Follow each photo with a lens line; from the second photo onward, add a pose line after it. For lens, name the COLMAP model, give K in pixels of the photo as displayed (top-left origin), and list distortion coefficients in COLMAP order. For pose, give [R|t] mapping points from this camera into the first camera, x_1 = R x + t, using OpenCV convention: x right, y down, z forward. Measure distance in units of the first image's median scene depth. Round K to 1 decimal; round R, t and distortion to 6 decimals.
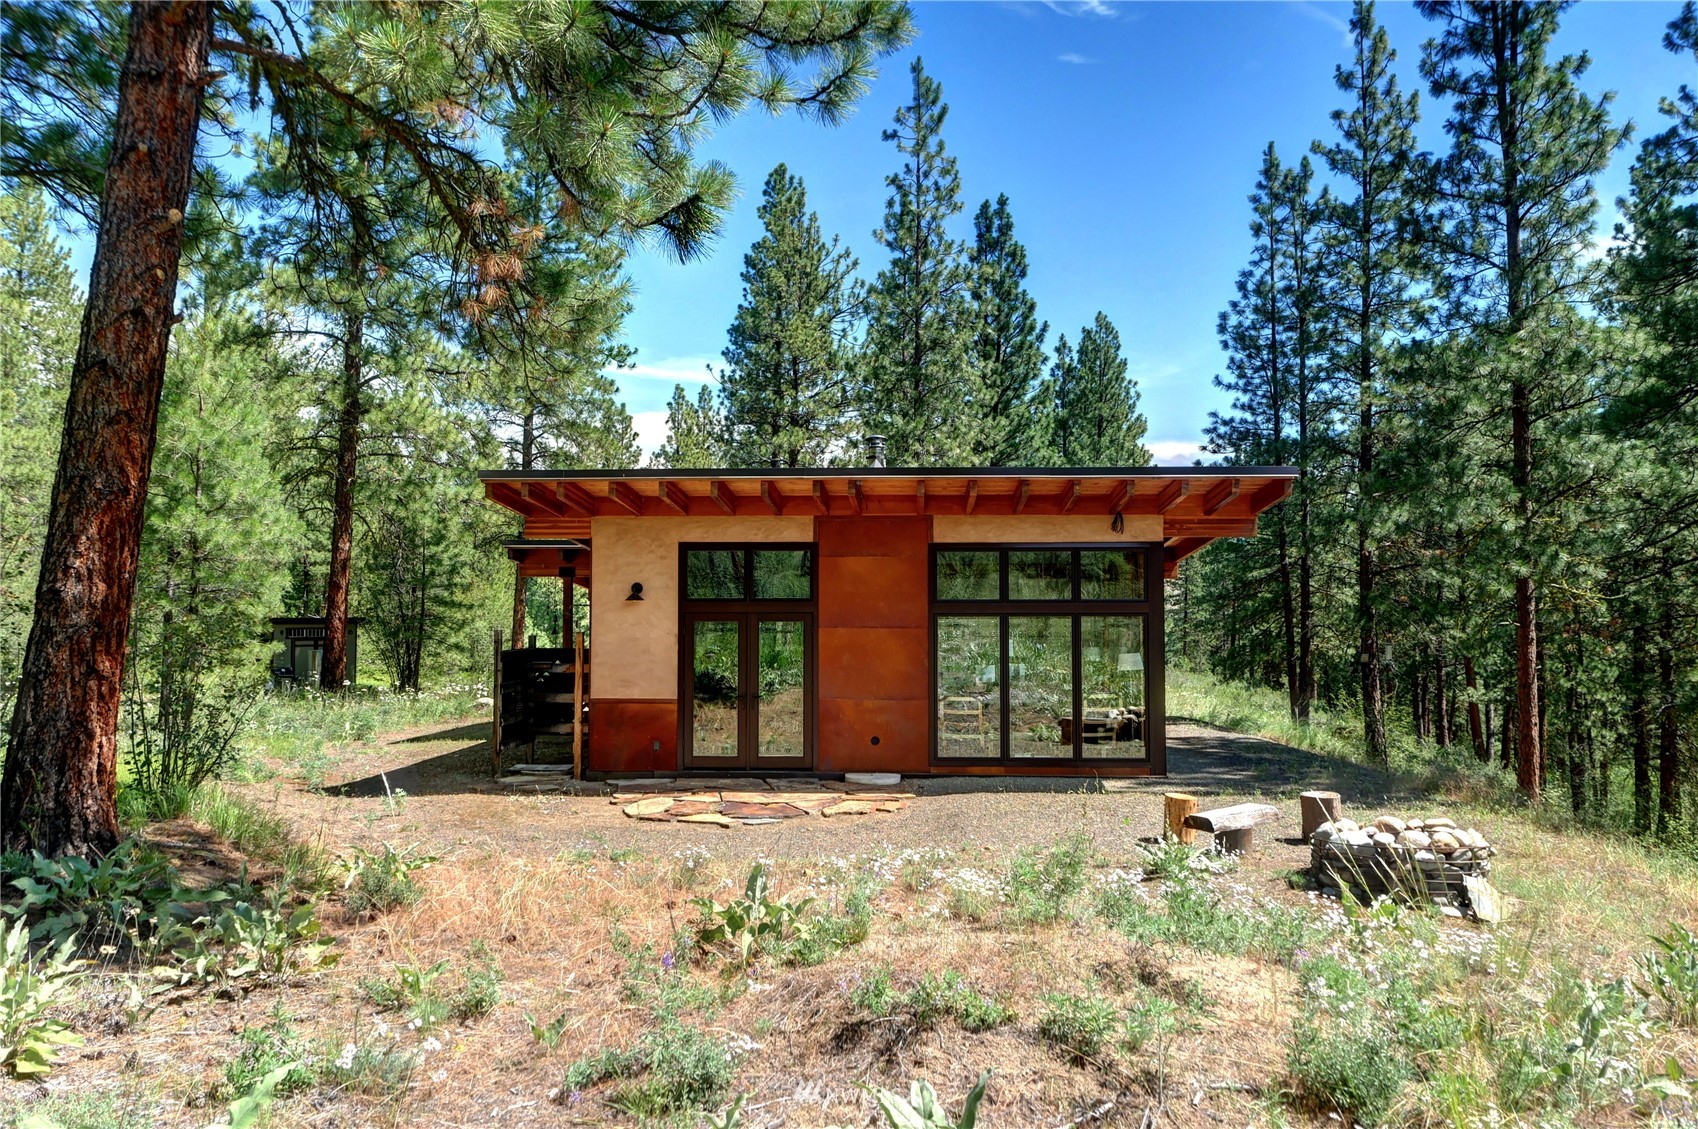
lens RADIAL K [[1232.6, 0, 849.5], [0, 1232.6, 566.3], [0, 0, 1]] dist [0.008392, 0.000696]
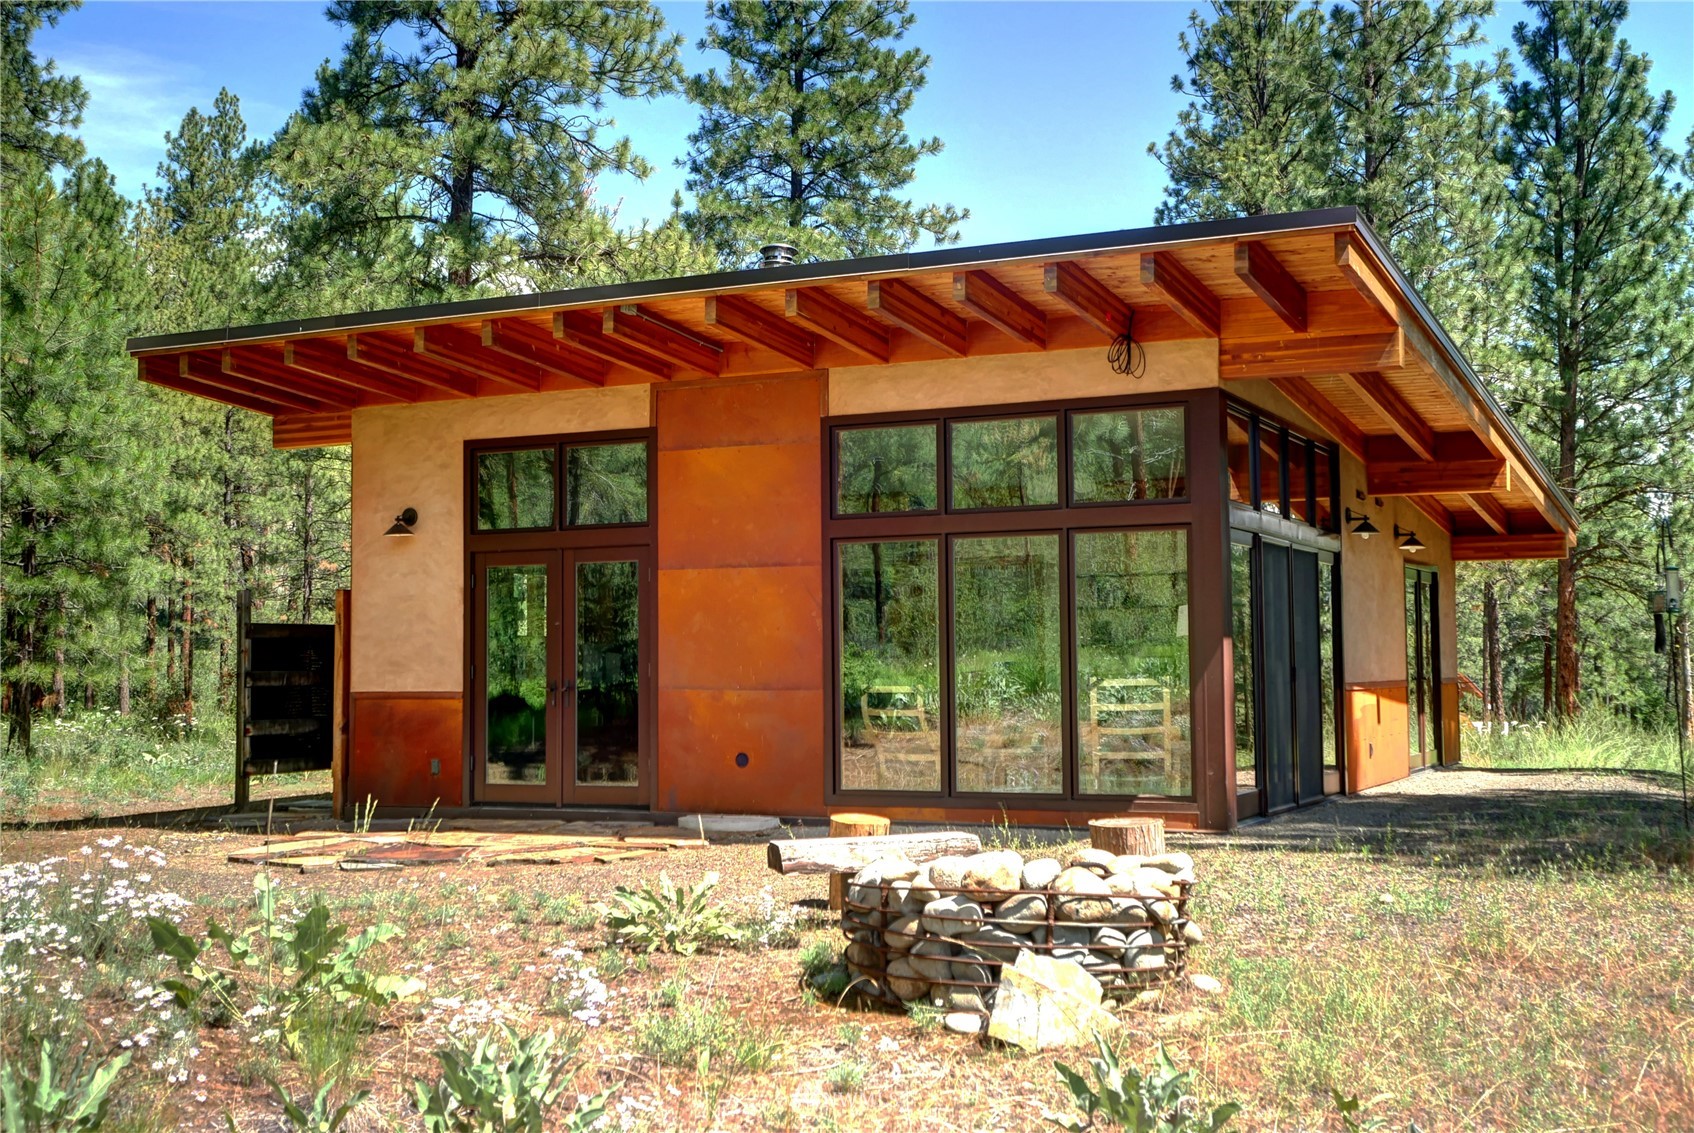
lens RADIAL K [[1929.6, 0, 847.1], [0, 1929.6, 565.5], [0, 0, 1]] dist [0.000339, 0.000000]
pose [[0.931014, -0.029115, -0.363822, 0.394254], [0.025116, 0.999561, -0.015718, 0.063982], [0.364119, 0.005496, 0.931336, 0.164832]]
